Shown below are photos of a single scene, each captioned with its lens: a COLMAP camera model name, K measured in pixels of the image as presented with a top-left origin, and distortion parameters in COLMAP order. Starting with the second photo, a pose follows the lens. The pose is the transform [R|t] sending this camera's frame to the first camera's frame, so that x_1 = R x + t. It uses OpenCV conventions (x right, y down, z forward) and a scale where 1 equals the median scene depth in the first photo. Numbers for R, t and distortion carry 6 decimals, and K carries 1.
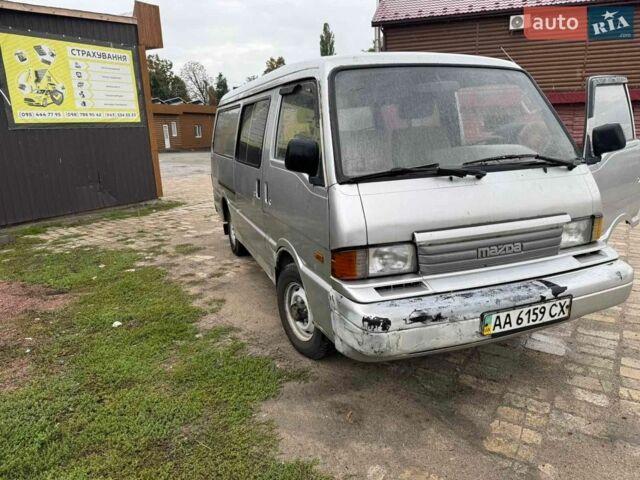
lens RADIAL K [[446.6, 0, 320.0], [0, 446.6, 240.0], [0, 0, 1]] dist [0.035423, -0.065824]
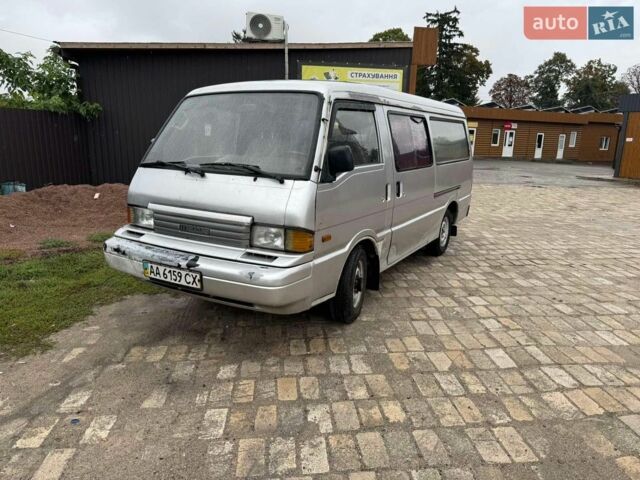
lens RADIAL K [[446.6, 0, 320.0], [0, 446.6, 240.0], [0, 0, 1]] dist [0.035423, -0.065824]
pose [[0.641639, 0.215224, -0.736192, 1.658658], [-0.226695, 0.970158, 0.086045, -0.150874], [0.732741, 0.111681, 0.671281, 0.369086]]
